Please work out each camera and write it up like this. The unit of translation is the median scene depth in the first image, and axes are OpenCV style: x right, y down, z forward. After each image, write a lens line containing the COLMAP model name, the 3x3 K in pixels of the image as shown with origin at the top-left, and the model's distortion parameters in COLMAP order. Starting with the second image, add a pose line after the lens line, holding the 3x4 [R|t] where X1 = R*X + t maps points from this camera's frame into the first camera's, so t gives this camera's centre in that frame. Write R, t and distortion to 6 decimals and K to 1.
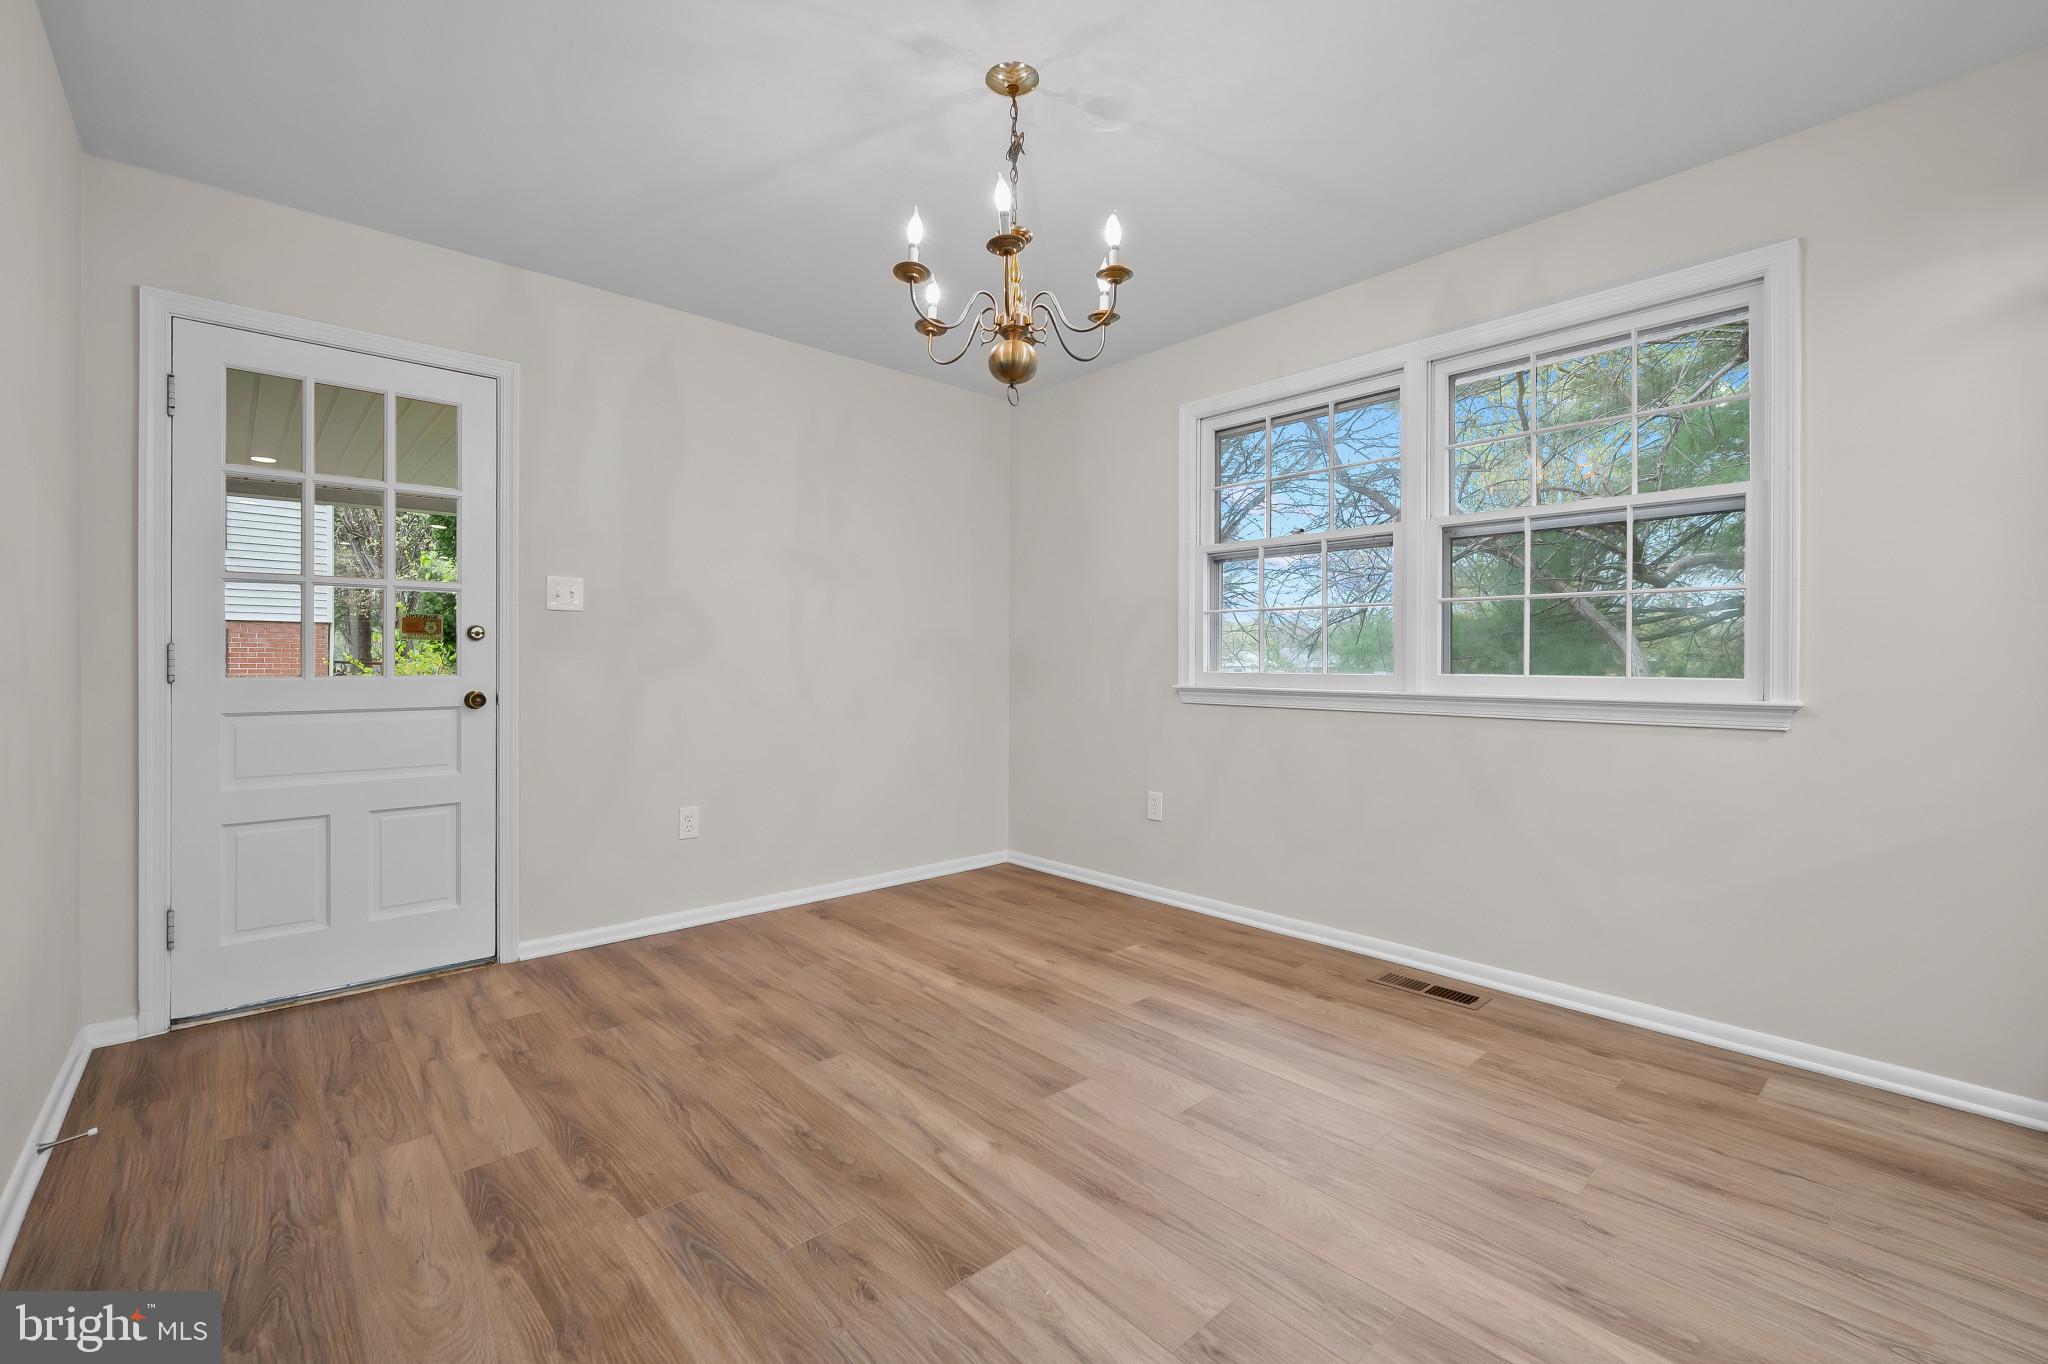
lens RADIAL K [[863.6, 0, 1018.8], [0, 863.6, 674.8], [0, 0, 1]] dist [-0.000589, -0.000025]
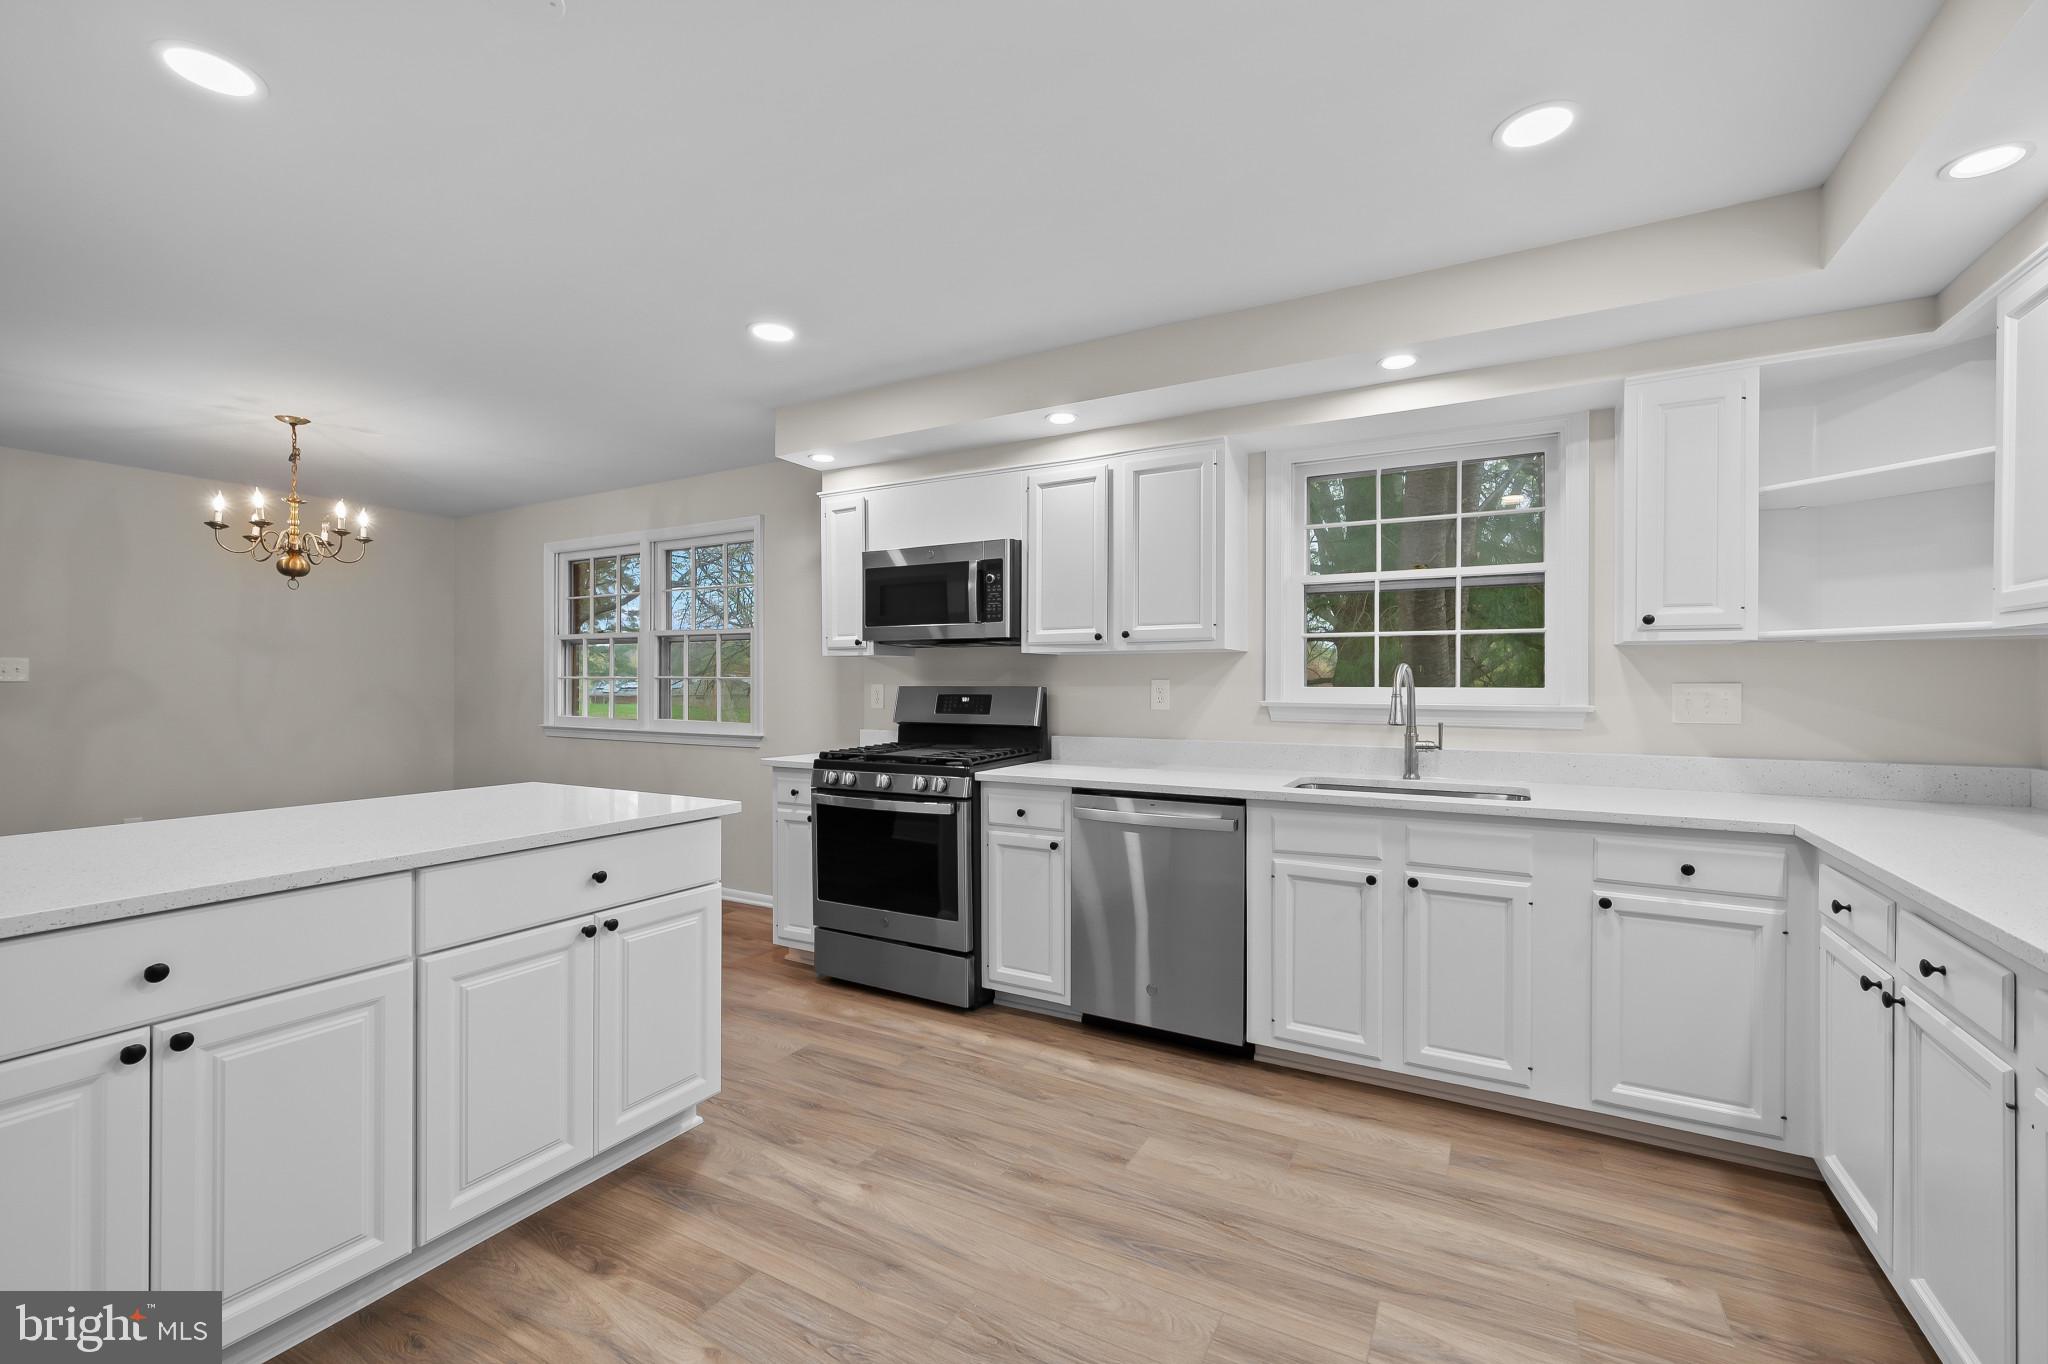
lens RADIAL K [[863.6, 0, 1018.8], [0, 863.6, 674.8], [0, 0, 1]] dist [-0.000589, -0.000025]
pose [[0.947447, 0.001744, 0.319907, 0.691226], [0.007608, 0.999579, -0.027981, -0.038034], [-0.319821, 0.028945, 0.947036, -1.021585]]
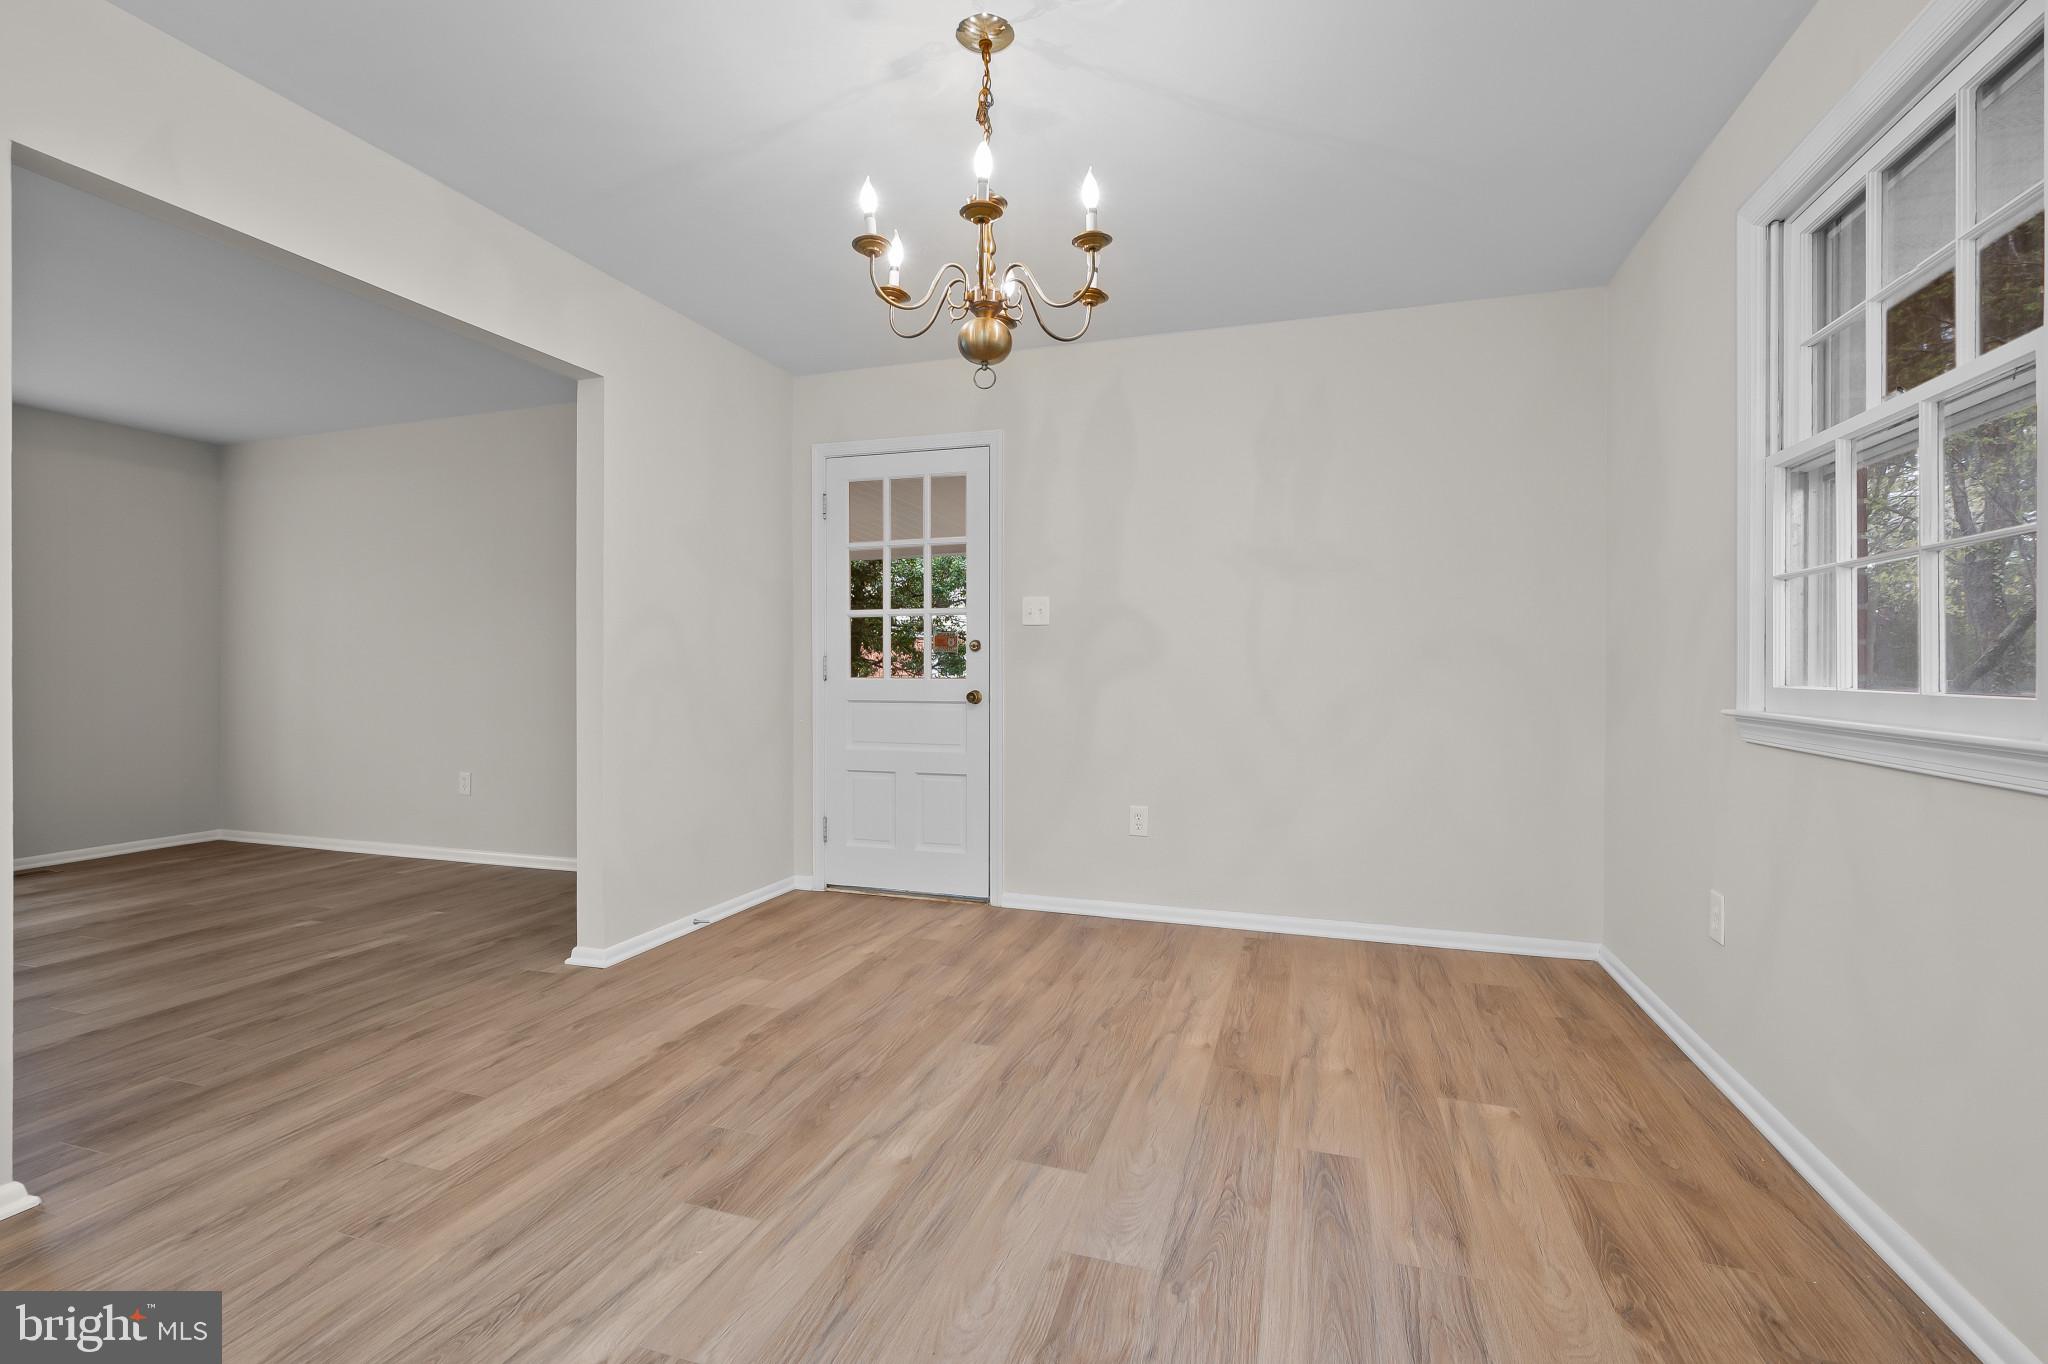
lens RADIAL K [[907.6, 0, 1024.0], [0, 907.6, 682.0], [0, 0, 1]] dist [-0.000511, 0.000012]
pose [[0.495373, 0.010607, -0.868616, 0.653216], [-0.013874, 0.999895, 0.004297, -0.000046], [0.868570, 0.009922, 0.495468, 0.428282]]
